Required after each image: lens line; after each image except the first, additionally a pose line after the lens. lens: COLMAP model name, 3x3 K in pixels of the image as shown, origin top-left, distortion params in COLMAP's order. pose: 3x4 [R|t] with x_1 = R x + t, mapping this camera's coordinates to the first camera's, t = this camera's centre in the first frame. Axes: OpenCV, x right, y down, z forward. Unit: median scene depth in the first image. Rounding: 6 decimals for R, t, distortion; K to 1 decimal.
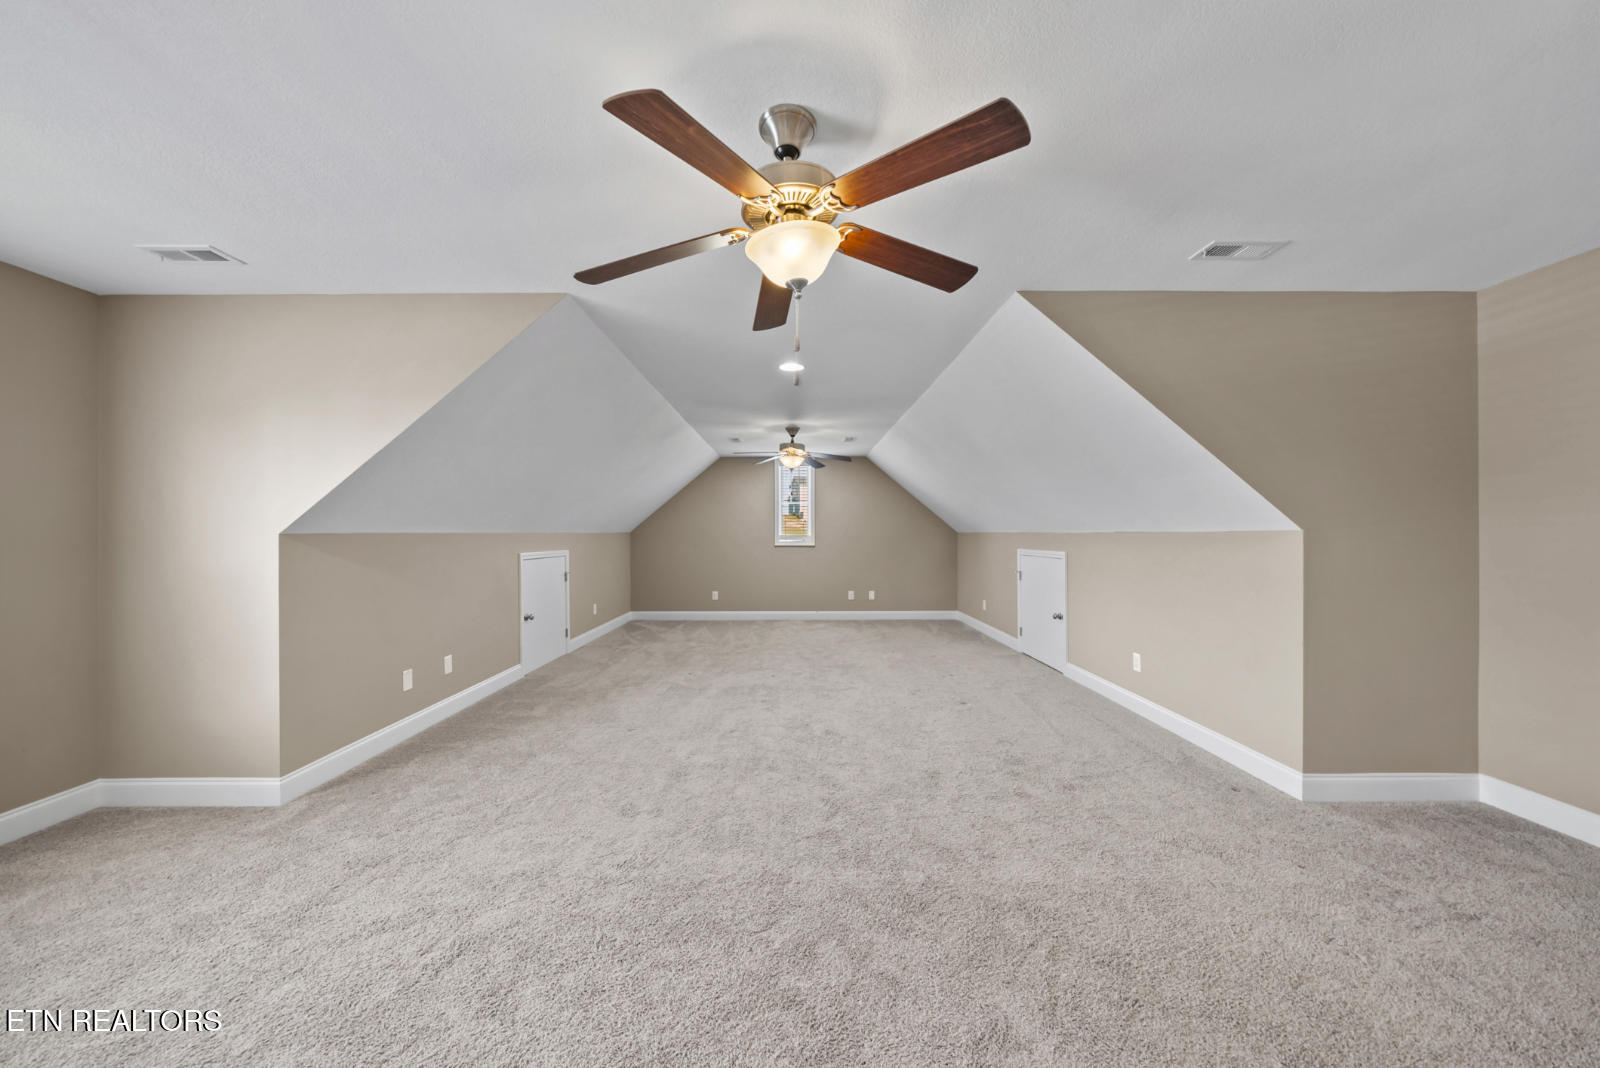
lens RADIAL K [[550.6, 0, 800.9], [0, 550.6, 533.5], [0, 0, 1]] dist [-0.005476, 0.000214]
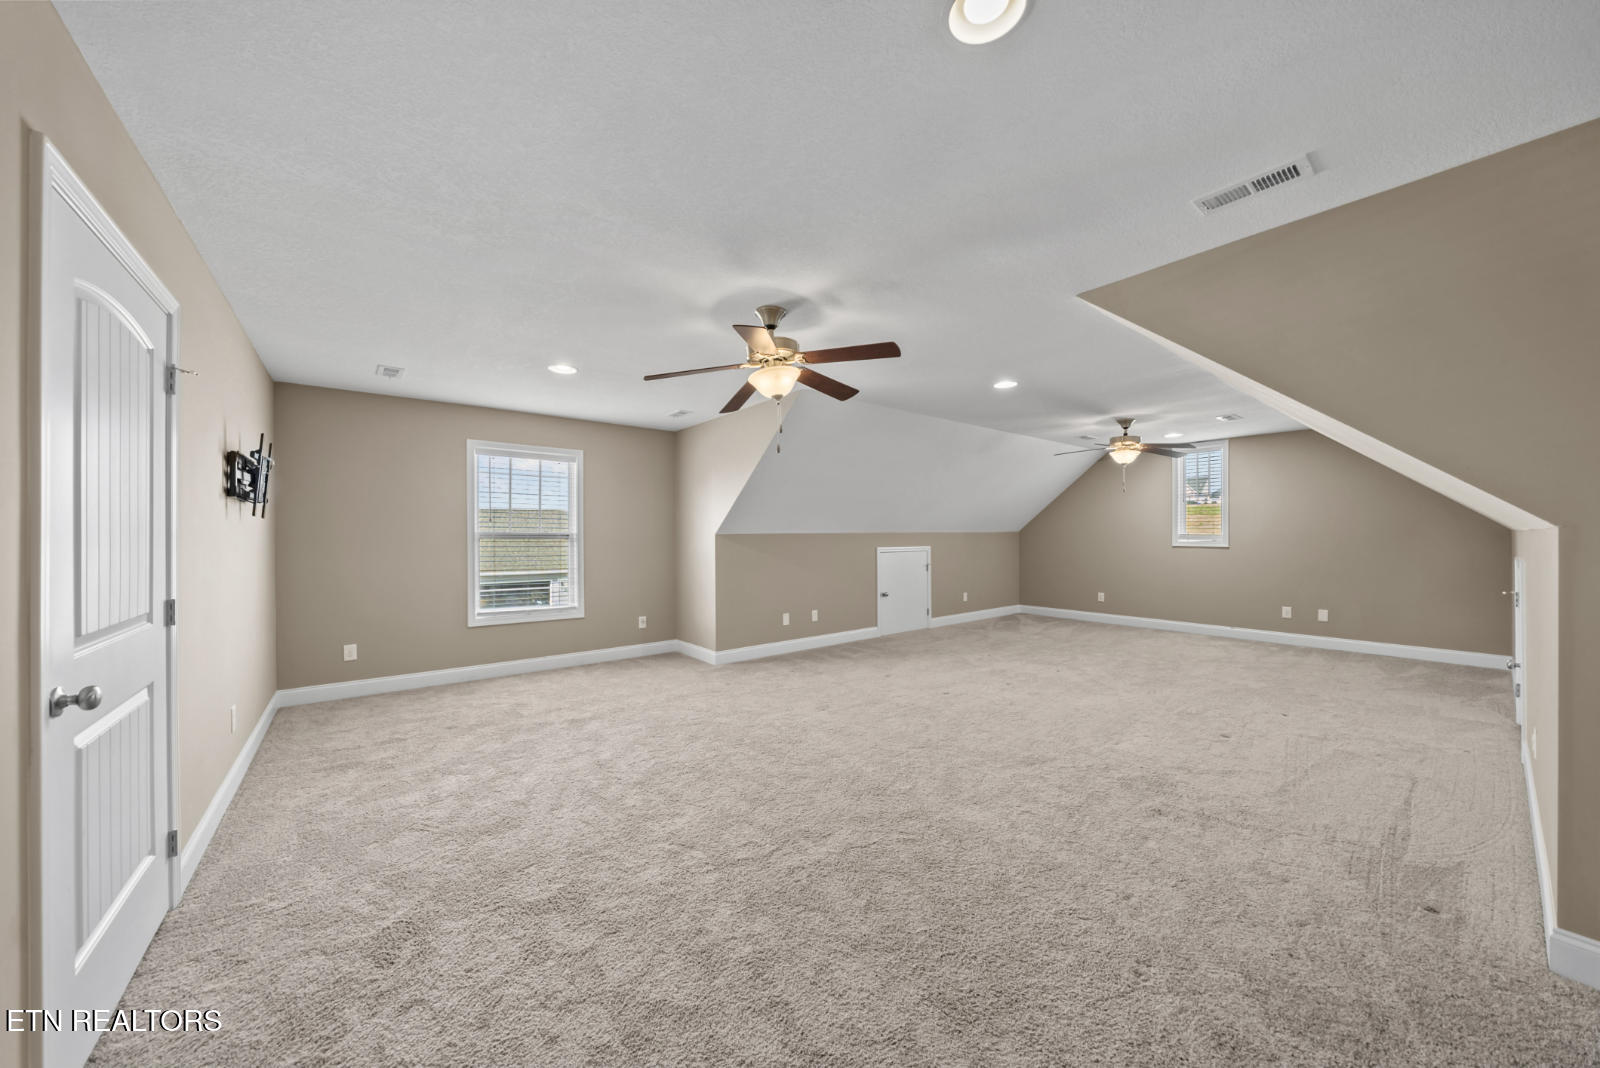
lens RADIAL K [[550.6, 0, 791.8], [0, 550.6, 535.2], [0, 0, 1]] dist [-0.005476, 0.000214]
pose [[0.609420, 0.000634, -0.792847, 0.720246], [0.004780, 0.999979, 0.004474, -0.004341], [0.792833, -0.006517, 0.609404, -0.034724]]
